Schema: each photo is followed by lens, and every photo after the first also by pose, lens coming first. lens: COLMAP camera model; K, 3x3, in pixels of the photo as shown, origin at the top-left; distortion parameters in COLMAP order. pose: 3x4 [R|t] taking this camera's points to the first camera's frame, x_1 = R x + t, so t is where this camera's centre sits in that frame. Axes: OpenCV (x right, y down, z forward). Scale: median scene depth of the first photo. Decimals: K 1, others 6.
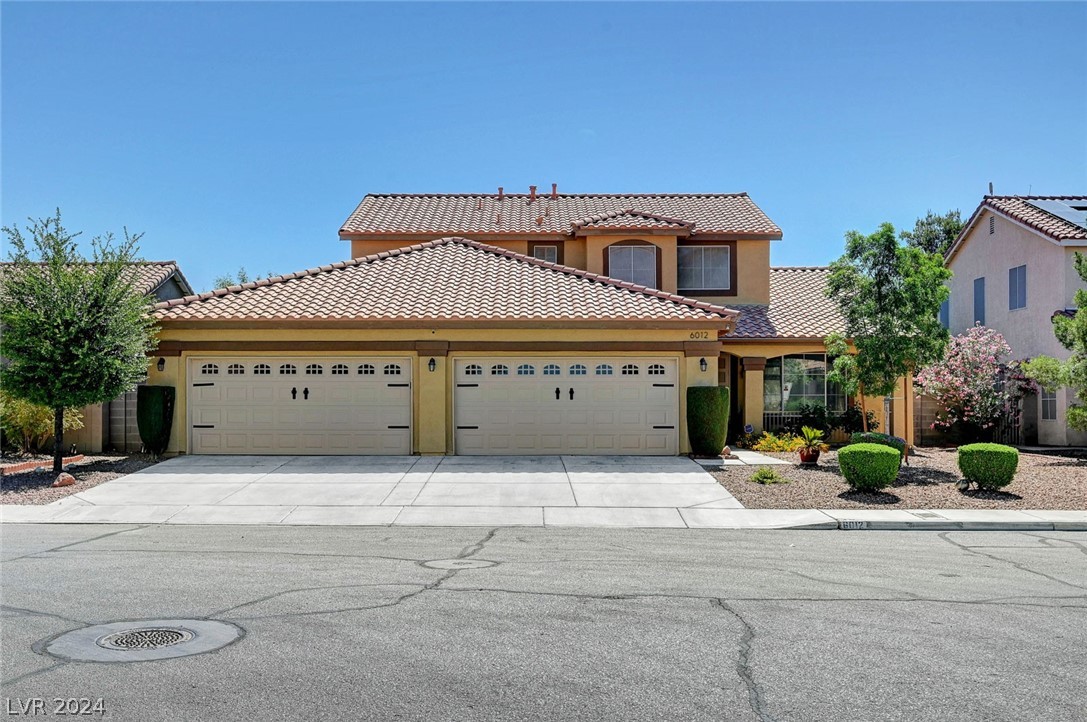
lens RADIAL K [[933.8, 0, 547.2], [0, 933.8, 371.7], [0, 0, 1]] dist [-0.009167, -0.000308]
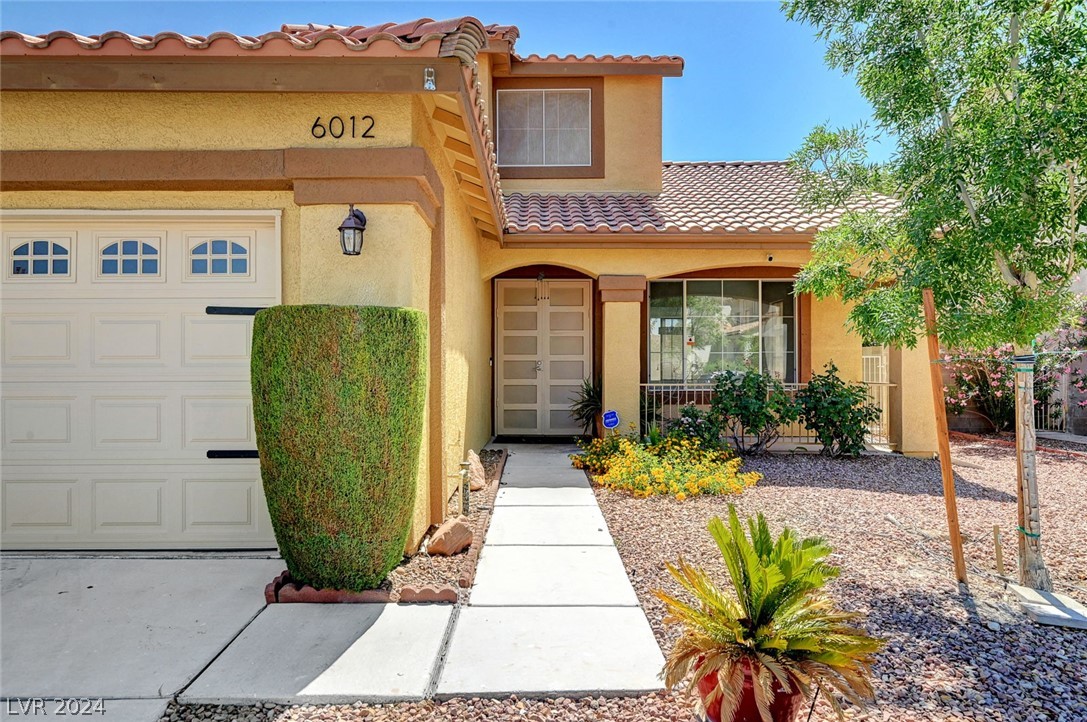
lens RADIAL K [[718.6, 0, 542.6], [0, 718.6, 353.7], [0, 0, 1]] dist [0.033915, 0.001173]
pose [[0.999724, -0.004565, 0.023037, 0.212898], [0.004227, 0.999883, 0.014674, 0.025119], [-0.023102, -0.014572, 0.999627, 0.770138]]
